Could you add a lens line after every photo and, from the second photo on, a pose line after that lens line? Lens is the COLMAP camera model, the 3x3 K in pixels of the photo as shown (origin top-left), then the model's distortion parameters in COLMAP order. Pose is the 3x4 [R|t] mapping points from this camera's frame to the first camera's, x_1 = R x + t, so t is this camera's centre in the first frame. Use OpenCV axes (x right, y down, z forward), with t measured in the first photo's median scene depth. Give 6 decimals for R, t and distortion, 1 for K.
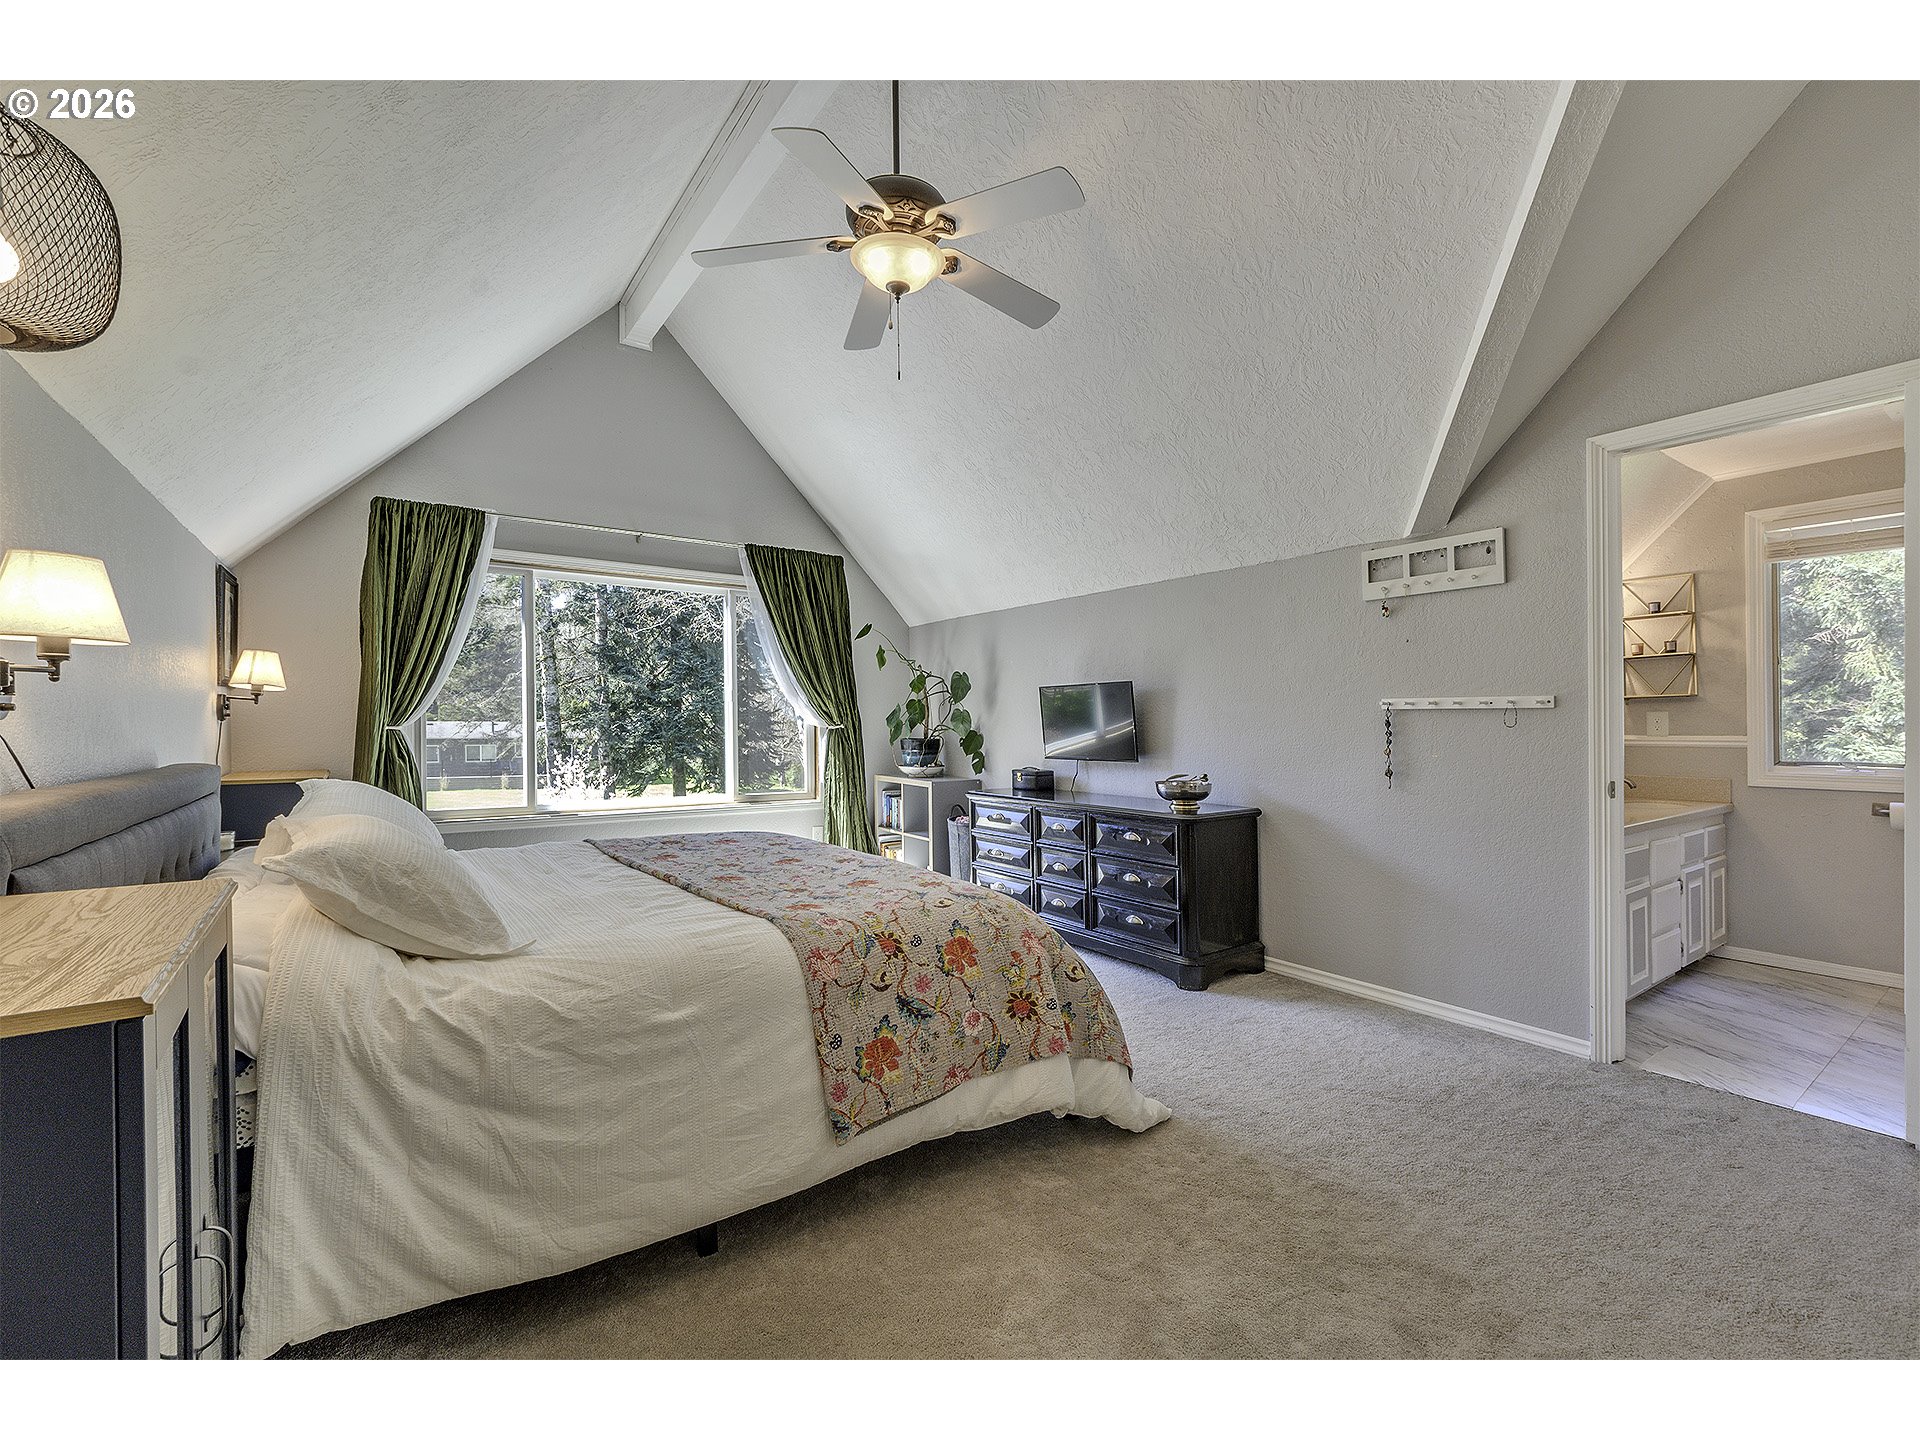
lens RADIAL K [[839.9, 0, 967.0], [0, 839.9, 733.9], [0, 0, 1]] dist [0.000783, 0.000120]
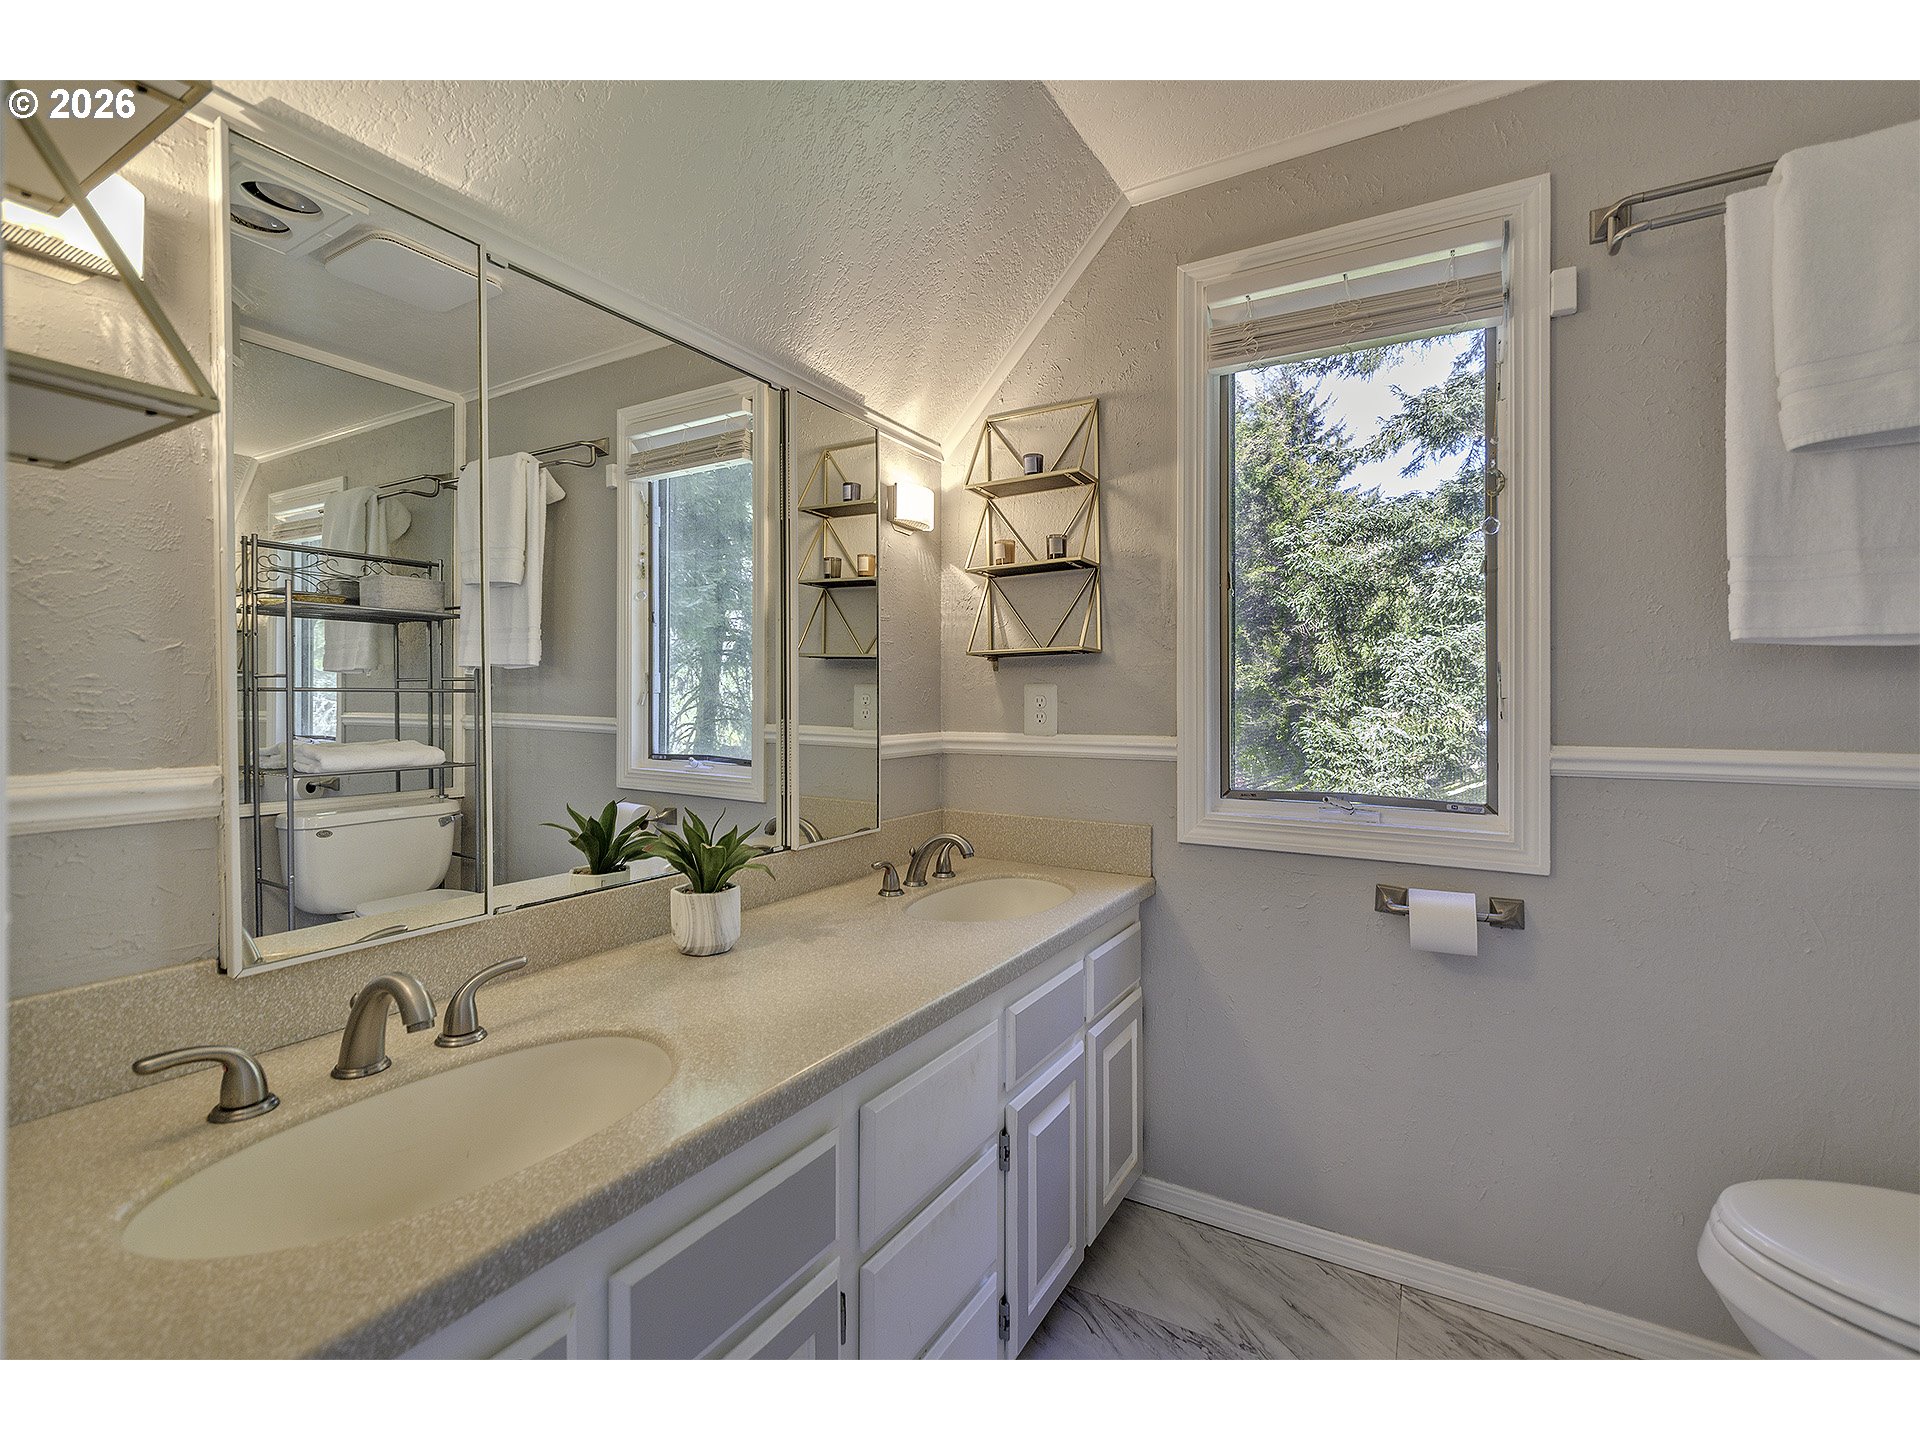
lens RADIAL K [[839.9, 0, 962.1], [0, 839.9, 705.2], [0, 0, 1]] dist [0.000783, 0.000120]
pose [[0.915893, 0.011129, 0.401269, 0.701139], [-0.008339, 0.999927, -0.008699, -0.011605], [-0.401336, 0.004622, 0.915919, 0.687805]]
